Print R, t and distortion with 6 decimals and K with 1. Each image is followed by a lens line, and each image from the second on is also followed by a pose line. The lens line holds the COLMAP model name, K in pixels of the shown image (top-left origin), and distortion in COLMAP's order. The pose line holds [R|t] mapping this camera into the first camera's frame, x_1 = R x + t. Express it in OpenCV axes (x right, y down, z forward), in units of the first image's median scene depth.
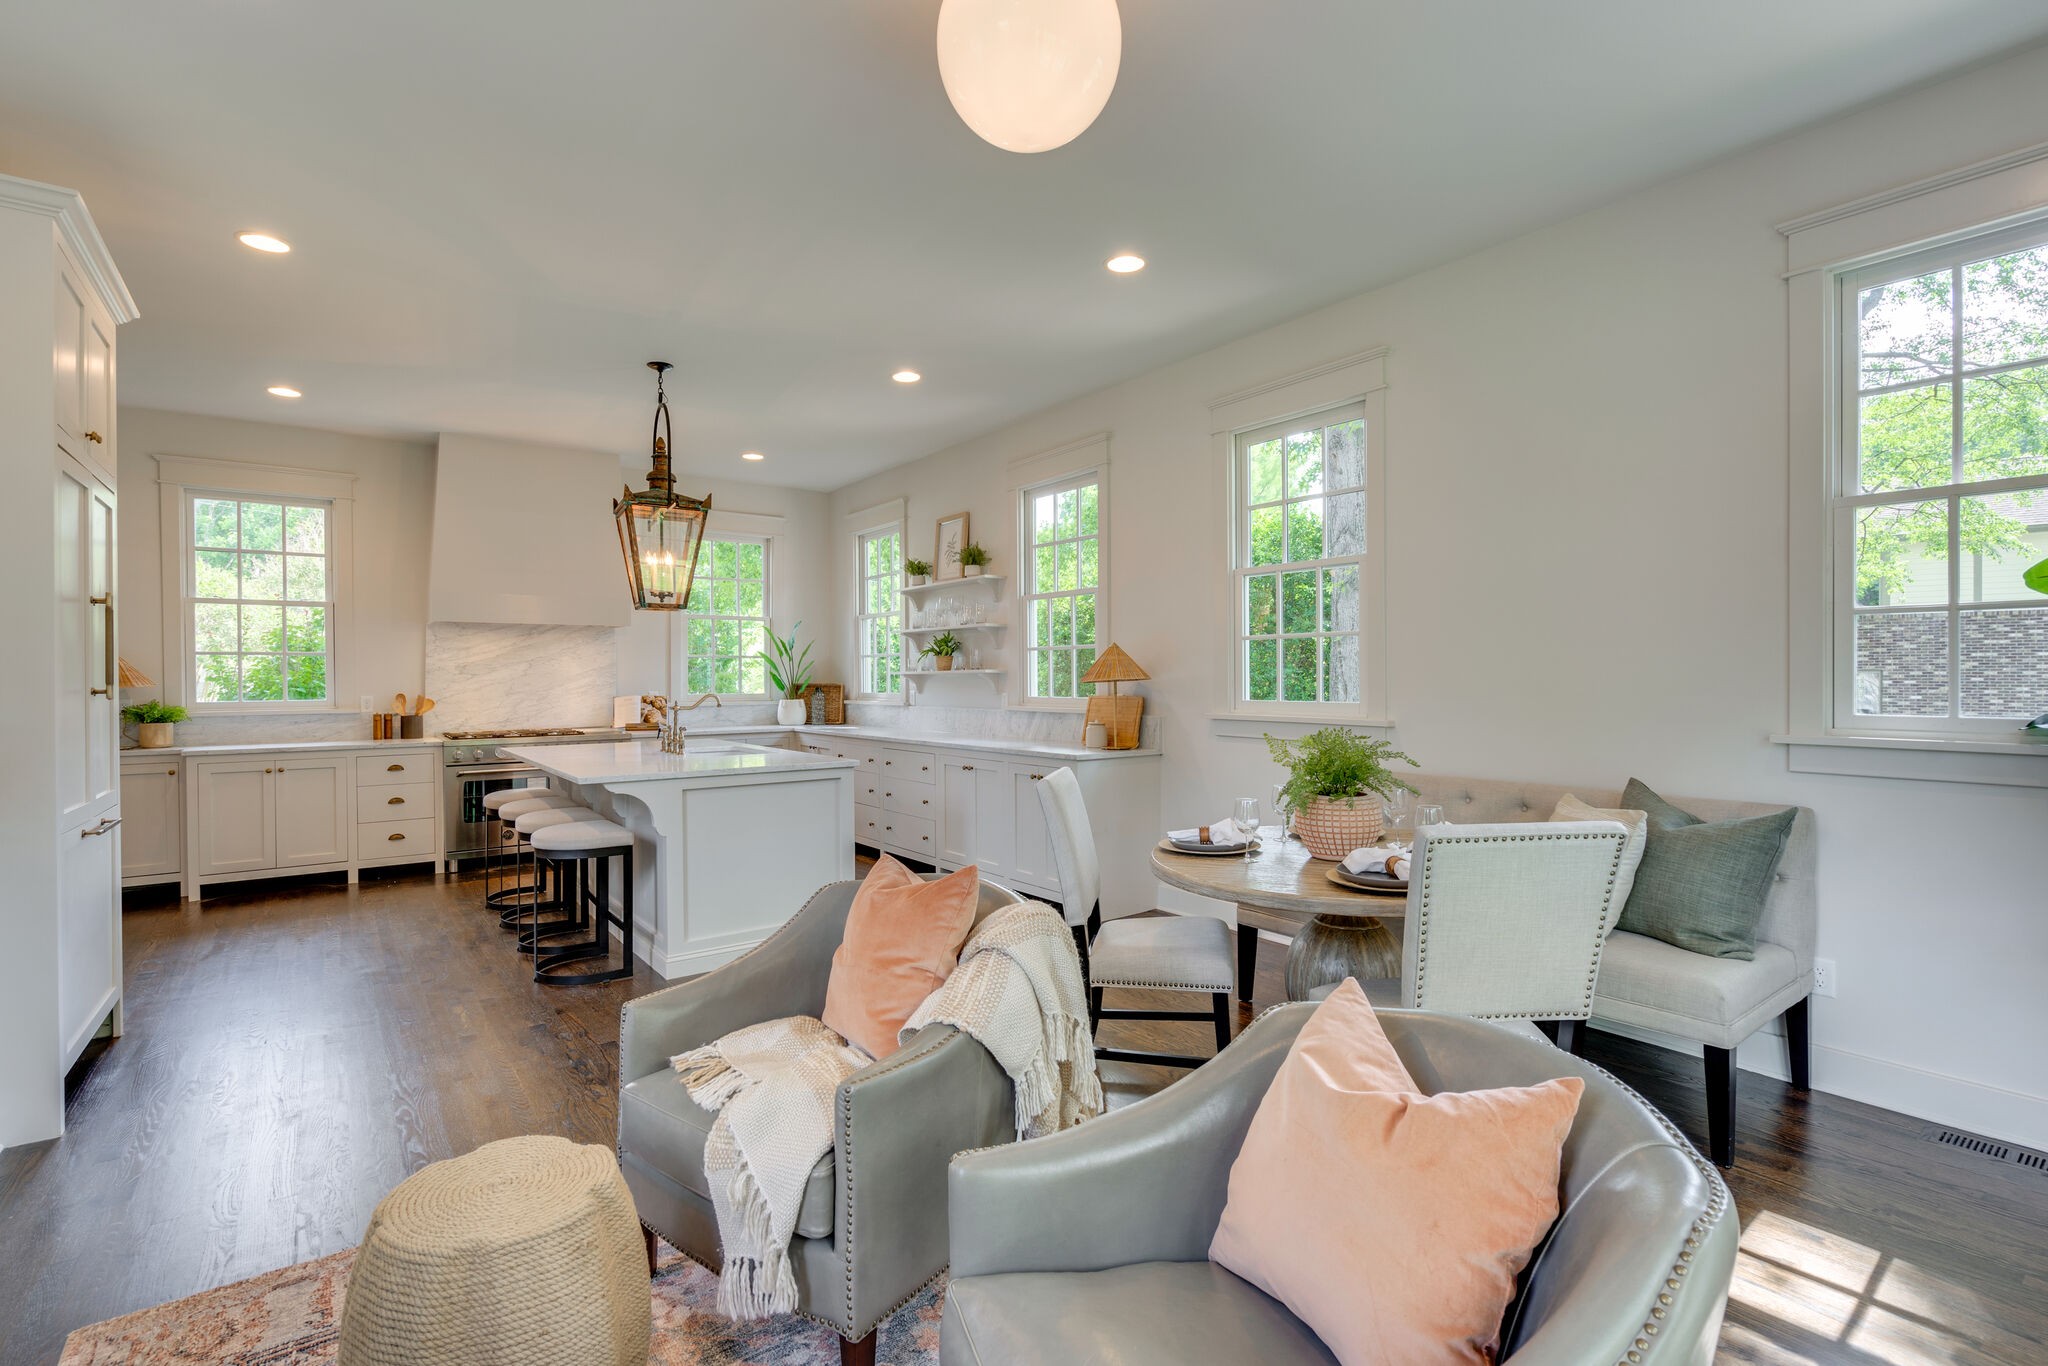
lens RADIAL K [[929.7, 0, 1028.2], [0, 929.7, 686.2], [0, 0, 1]] dist [-0.022529, 0.002326]
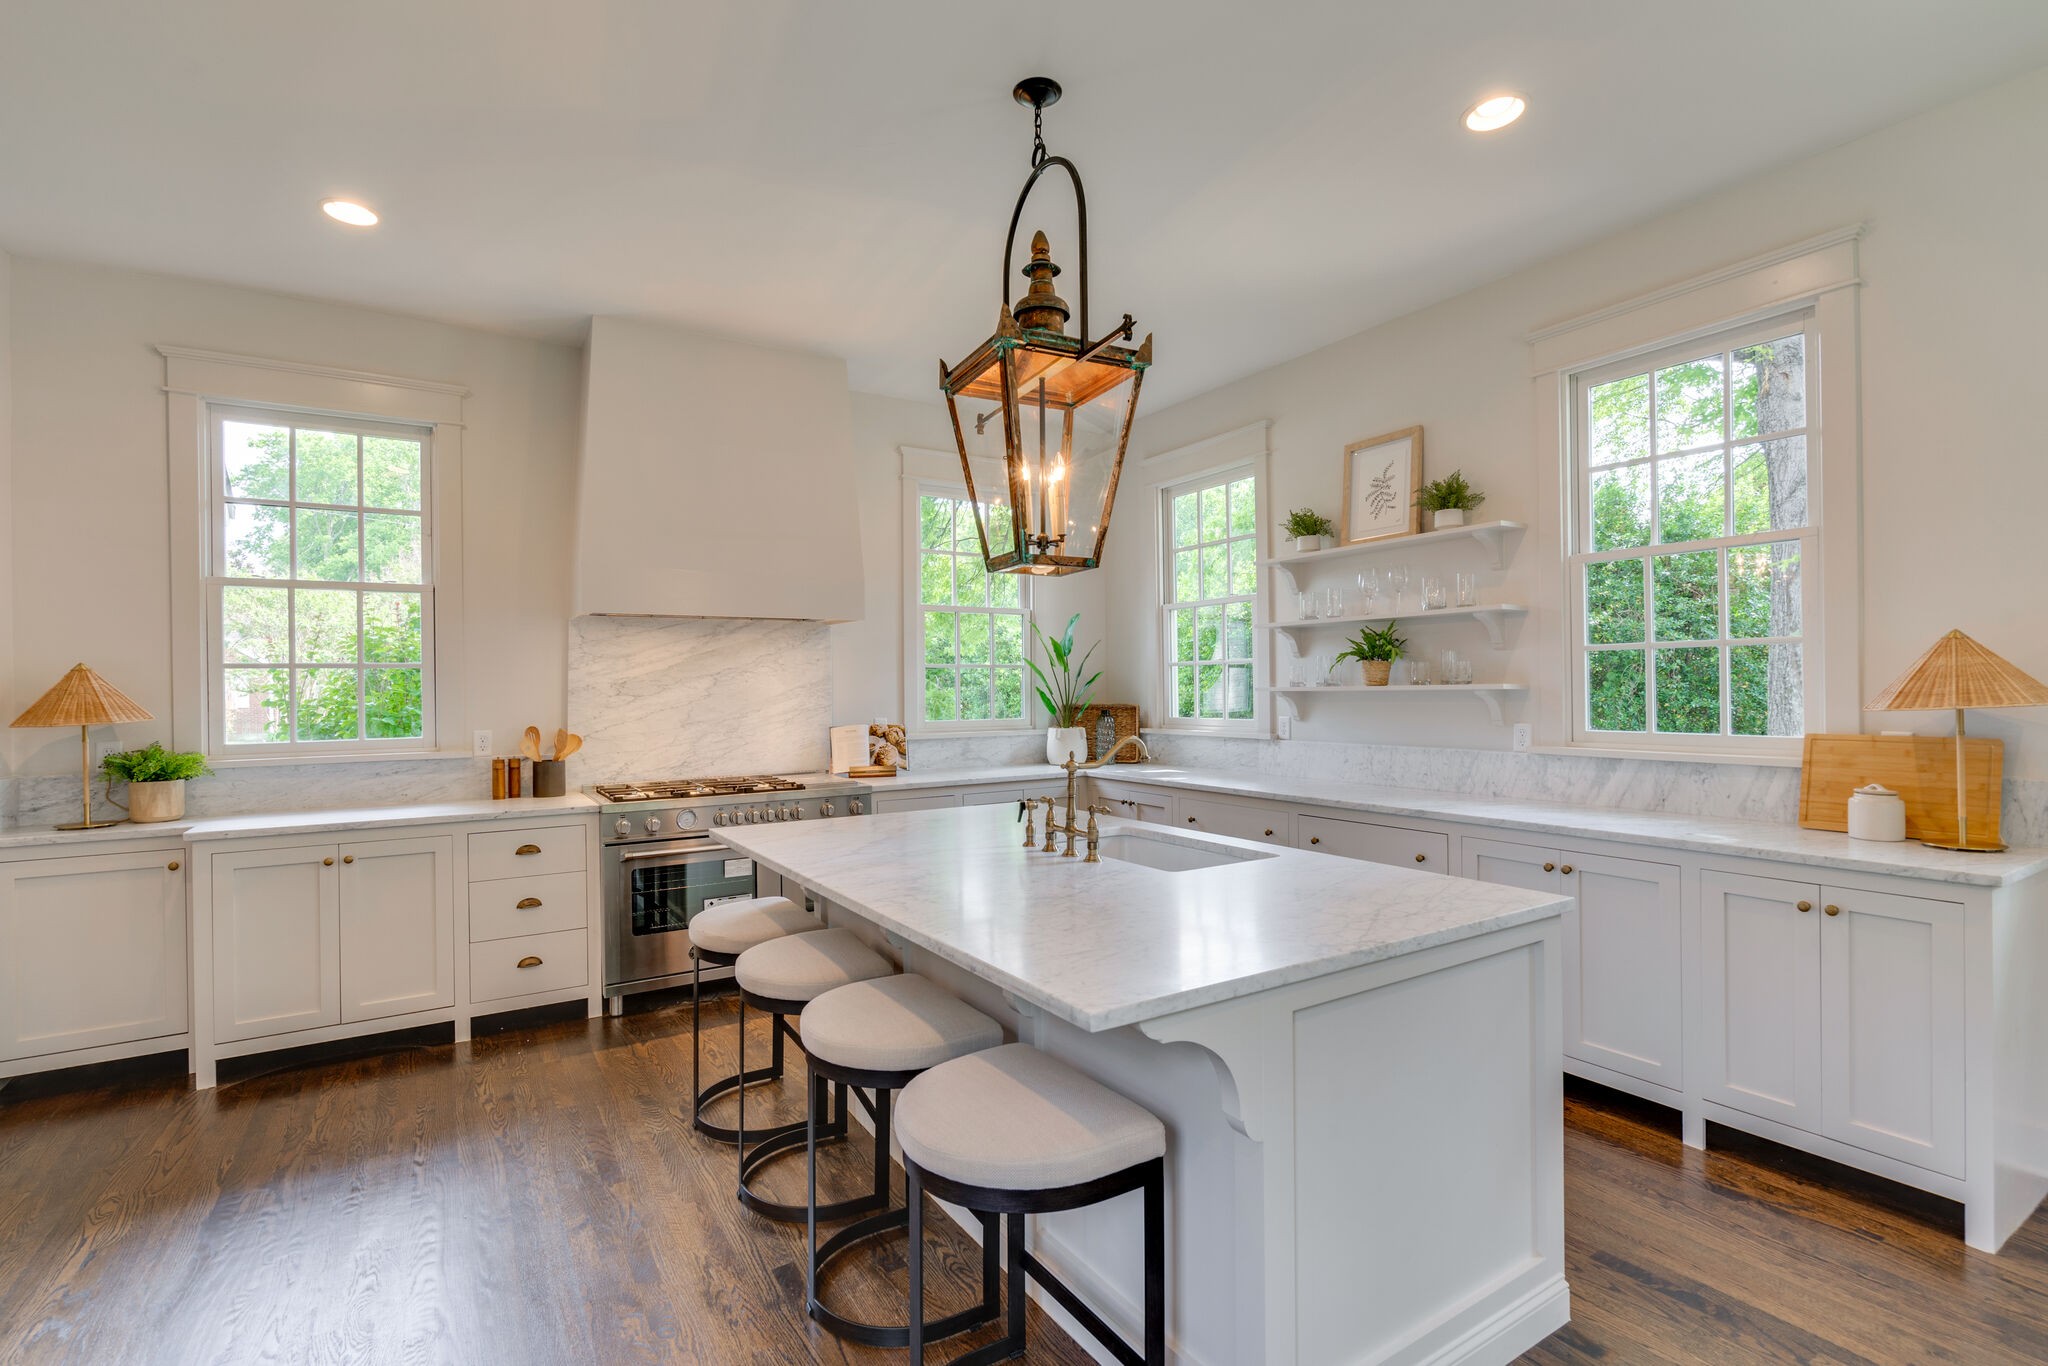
lens RADIAL K [[929.7, 0, 1024.5], [0, 929.7, 686.6], [0, 0, 1]] dist [-0.022529, 0.002326]
pose [[0.996136, -0.006316, -0.087601, -0.282889], [0.005387, 0.999927, -0.010830, -0.011108], [0.087663, 0.010316, 0.996097, 0.386889]]
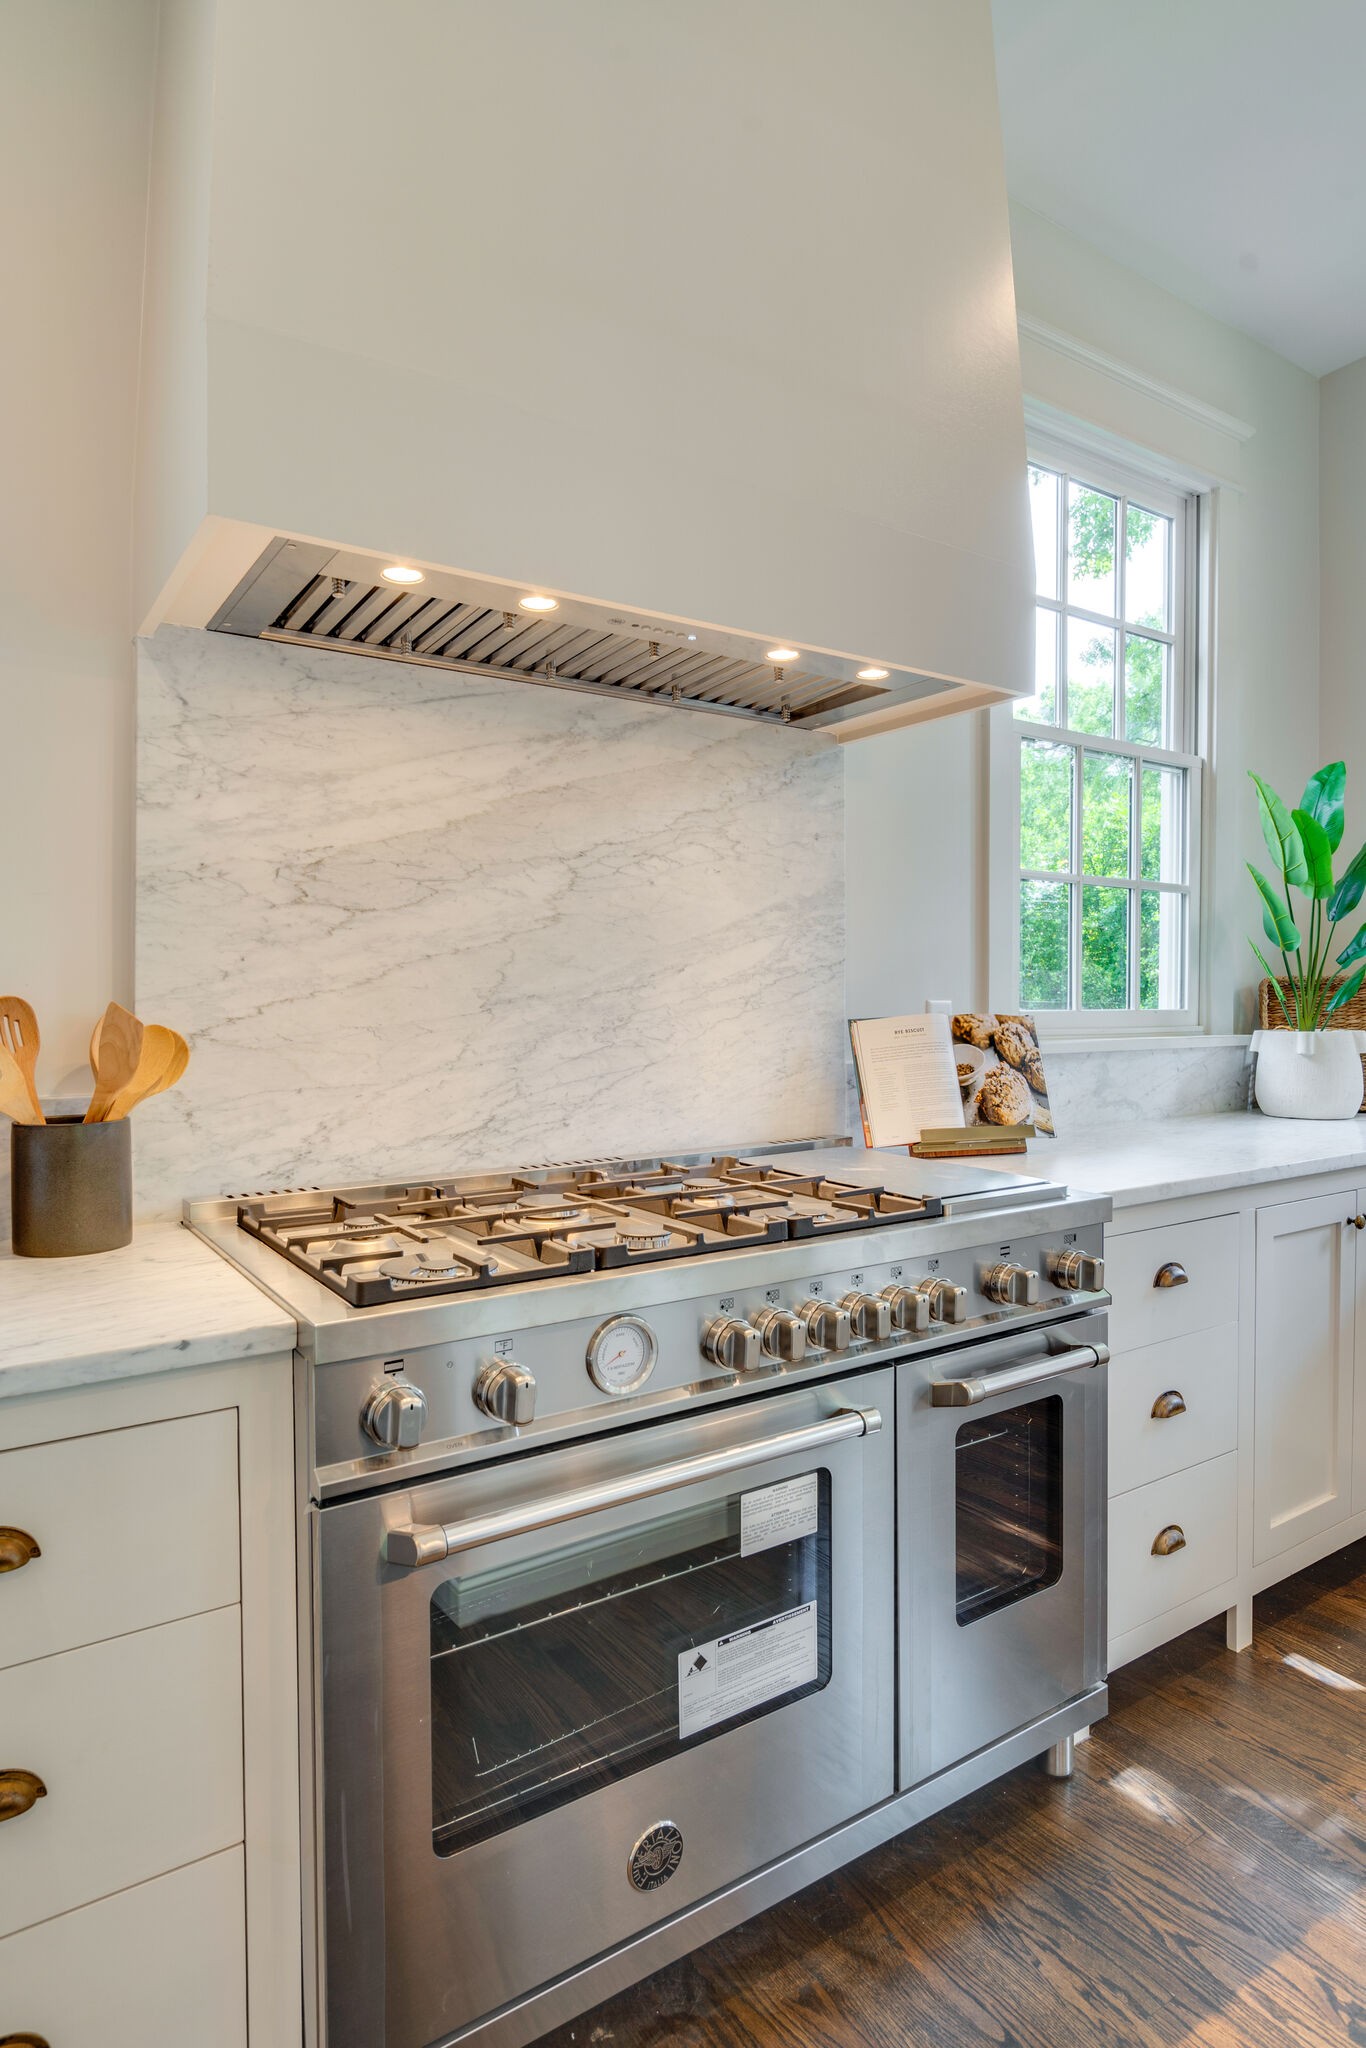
lens RADIAL K [[1138.3, 0, 683.4], [0, 1138.3, 1030.3], [0, 0, 1]] dist [-0.016660, 0.000673]
pose [[0.998102, 0.002194, -0.061543, -0.541809], [-0.001244, 0.999880, 0.015469, 0.011262], [0.061569, -0.015363, 0.997985, 0.794503]]
